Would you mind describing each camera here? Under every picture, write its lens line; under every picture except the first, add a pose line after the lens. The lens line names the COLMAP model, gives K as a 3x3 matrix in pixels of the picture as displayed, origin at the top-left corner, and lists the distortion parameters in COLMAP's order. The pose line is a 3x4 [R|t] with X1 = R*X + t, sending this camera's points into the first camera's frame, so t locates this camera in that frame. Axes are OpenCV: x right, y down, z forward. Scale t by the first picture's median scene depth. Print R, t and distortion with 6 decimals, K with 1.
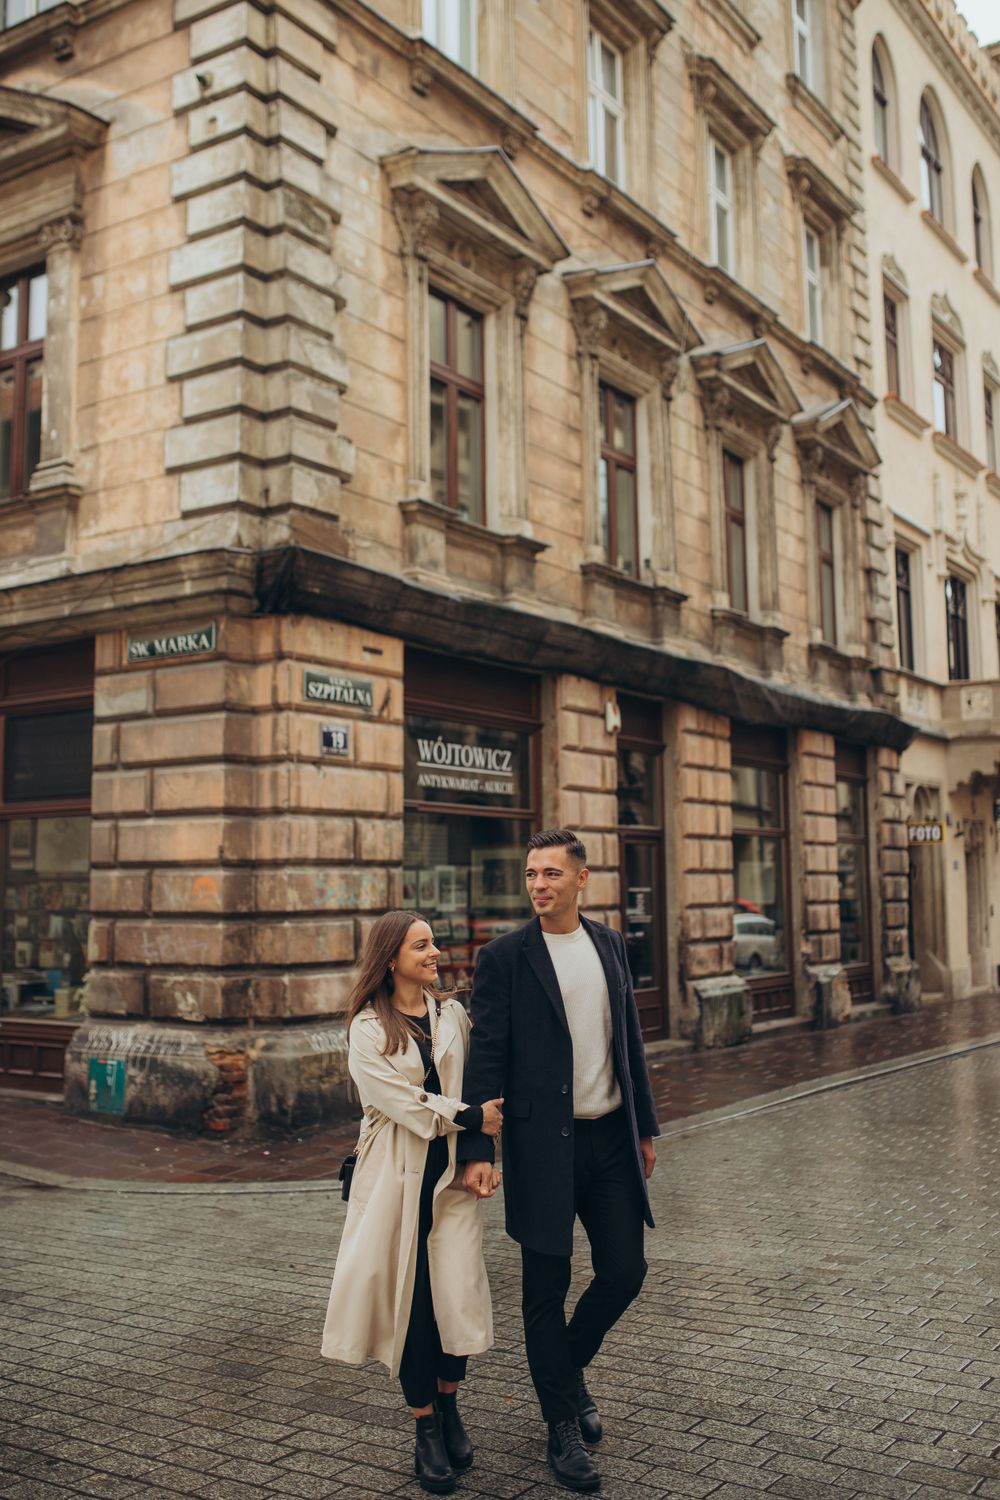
lens RADIAL K [[1568.7, 0, 517.3], [0, 1568.7, 727.1], [0, 0, 1]] dist [-0.072673, 0.116569]
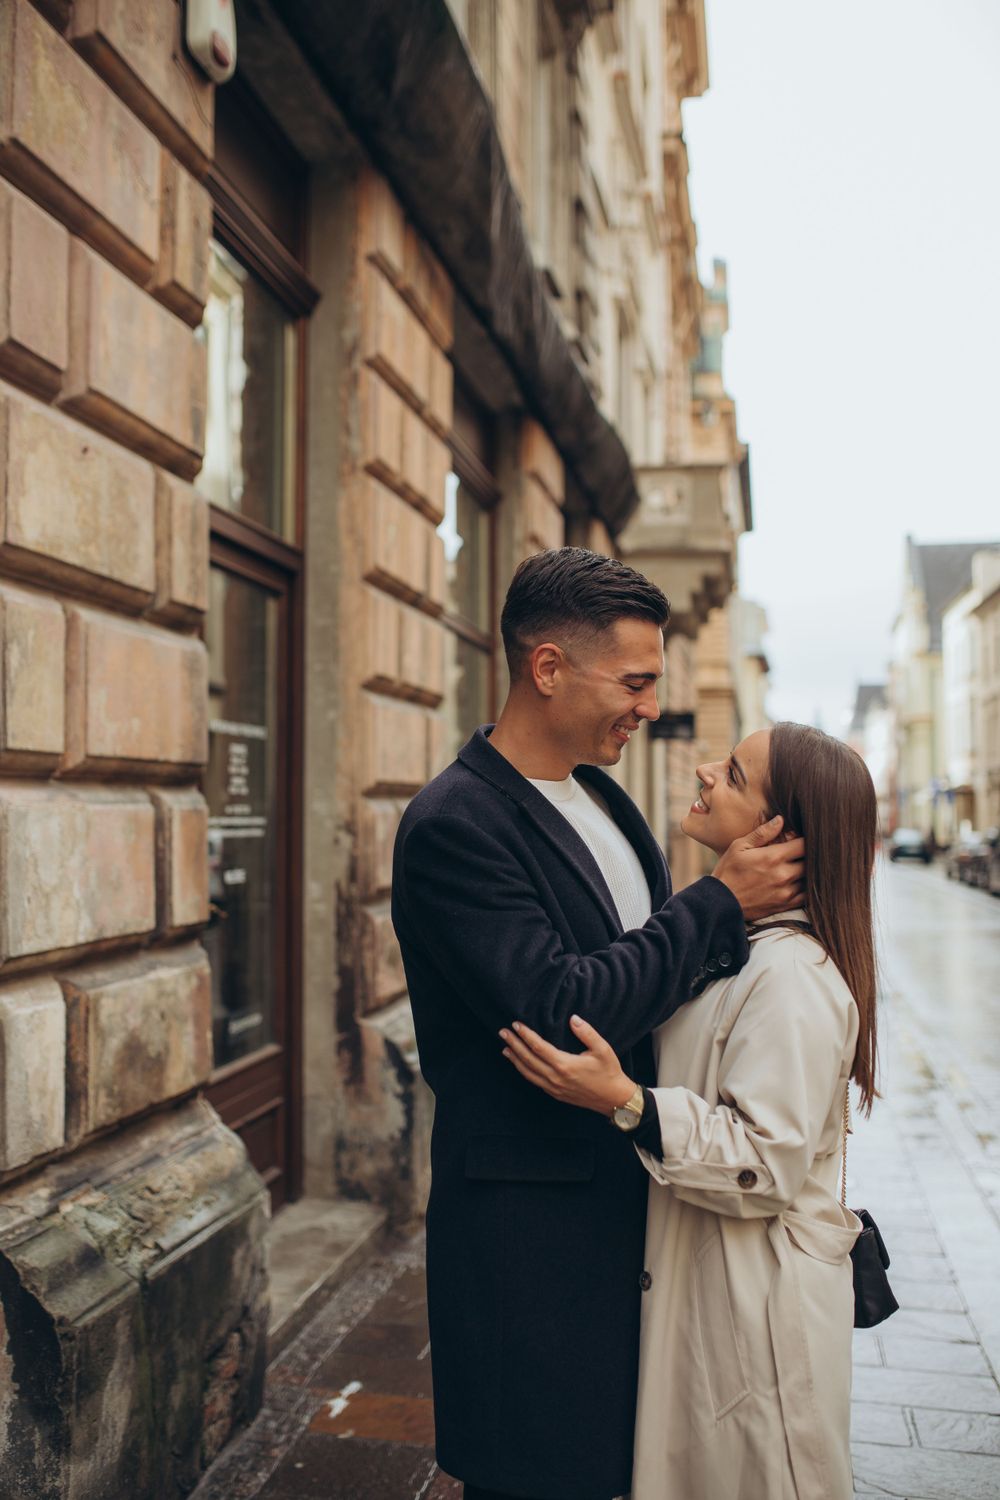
lens RADIAL K [[1476.8, 0, 500.1], [0, 1476.8, 752.2], [0, 0, 1]] dist [-0.069721, 0.109498]
pose [[0.929253, 0.028345, 0.368356, 0.025865], [-0.052796, 0.997007, 0.056469, 0.110532], [-0.365653, -0.071922, 0.927968, 0.887888]]
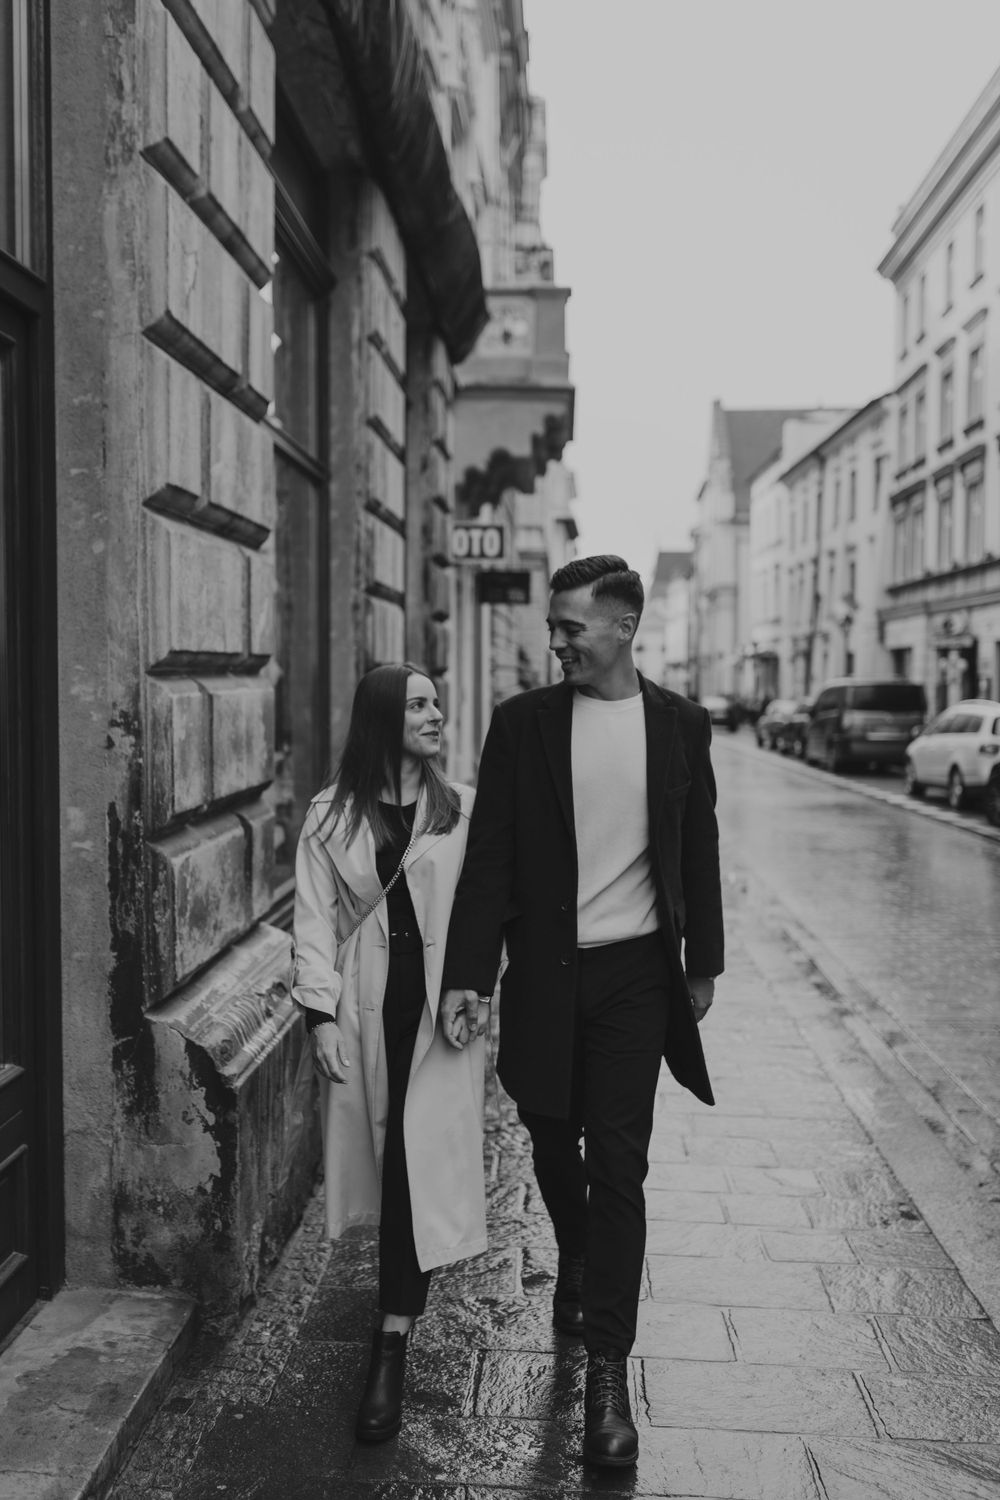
lens RADIAL K [[1456.3, 0, 503.0], [0, 1456.3, 746.3], [0, 0, 1]] dist [-0.000274, -0.016642]
pose [[0.870369, -0.007591, 0.492341, 0.065401], [-0.068372, 0.988332, 0.136107, 0.120064], [-0.487629, -0.152126, 0.859695, 1.014983]]
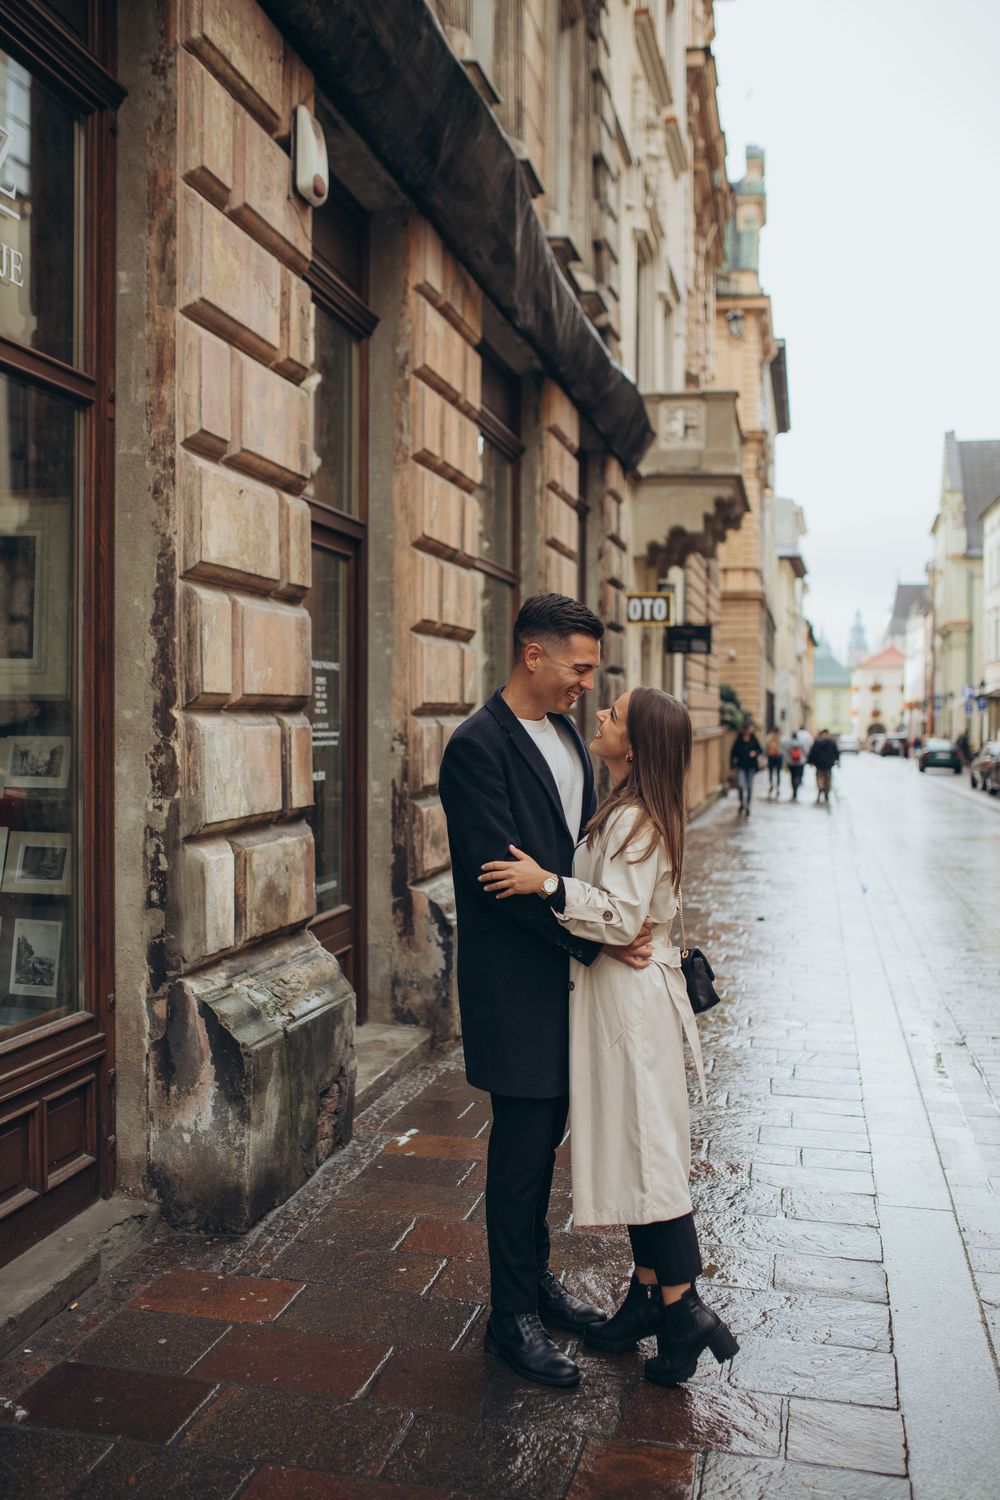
lens RADIAL K [[1532.7, 0, 503.7], [0, 1532.7, 753.8], [0, 0, 1]] dist [-0.063924, 0.105844]
pose [[0.934760, 0.008387, 0.355181, -0.019648], [-0.055207, 0.991007, 0.121891, 0.094121], [-0.350965, -0.133547, 0.926817, 0.767039]]
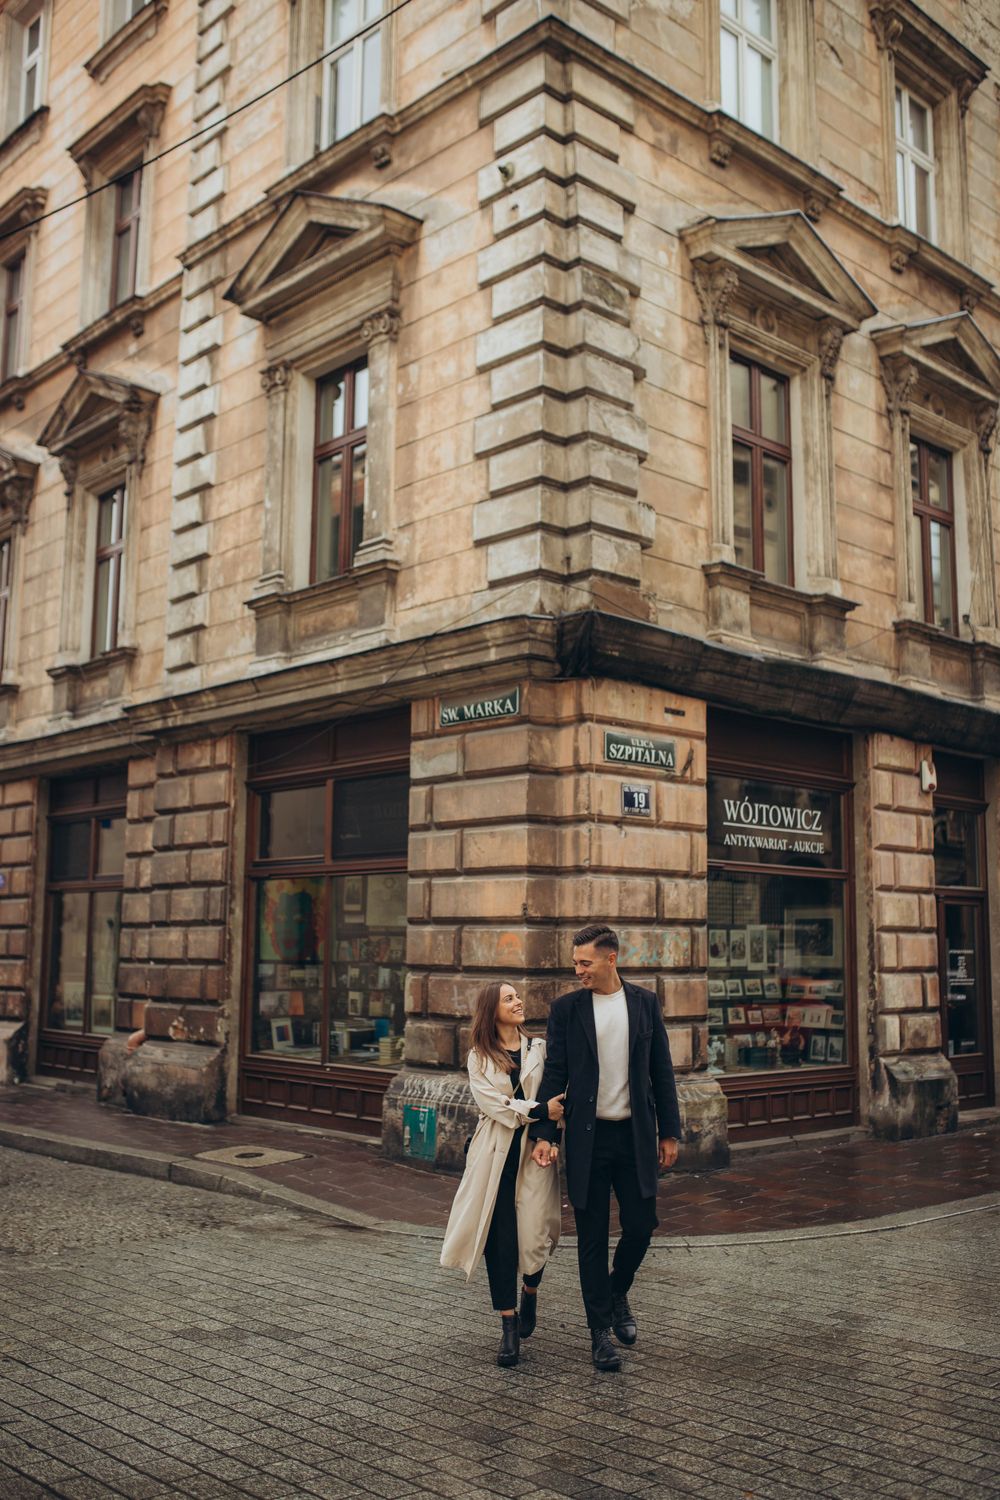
lens RADIAL K [[1501.0, 0, 496.6], [0, 1501.0, 753.3], [0, 0, 1]] dist [-0.070304, 0.111606]
pose [[0.970939, -0.012057, -0.239024, 0.025271], [0.006354, 0.999677, -0.024615, 0.001140], [0.239244, 0.022381, 0.970701, 0.028783]]
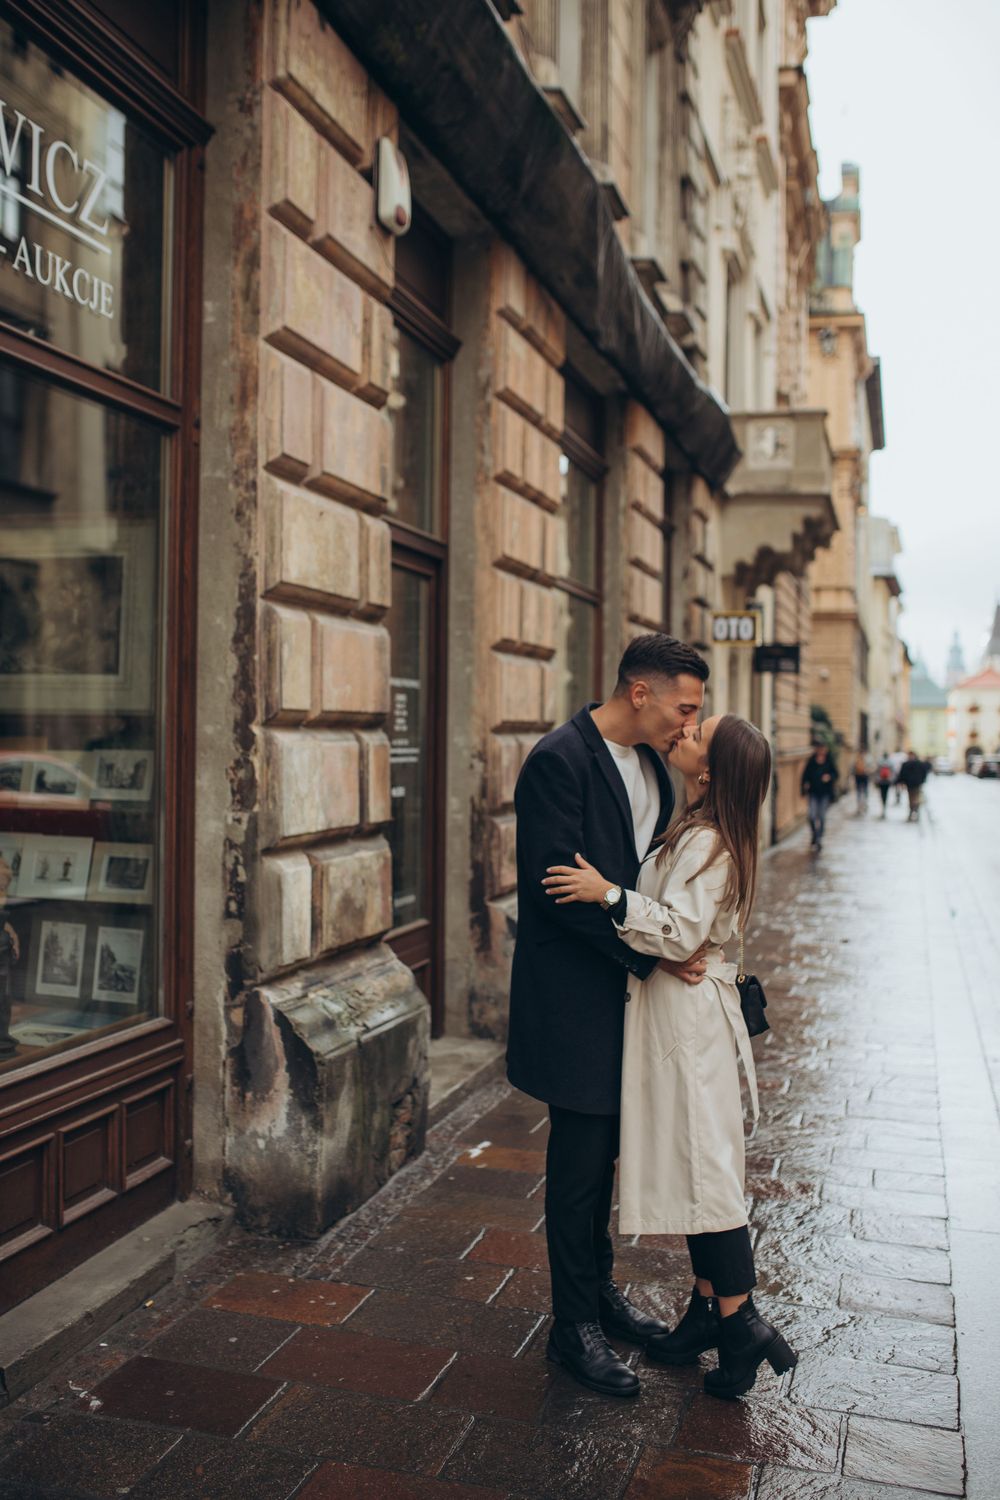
lens RADIAL K [[1538.6, 0, 498.3], [0, 1538.6, 747.0], [0, 0, 1]] dist [-0.064605, 0.105938]
pose [[0.954958, 0.021589, 0.295953, -0.018020], [-0.056141, 0.992482, 0.108755, 0.093501], [-0.291380, -0.120471, 0.948991, 0.759296]]
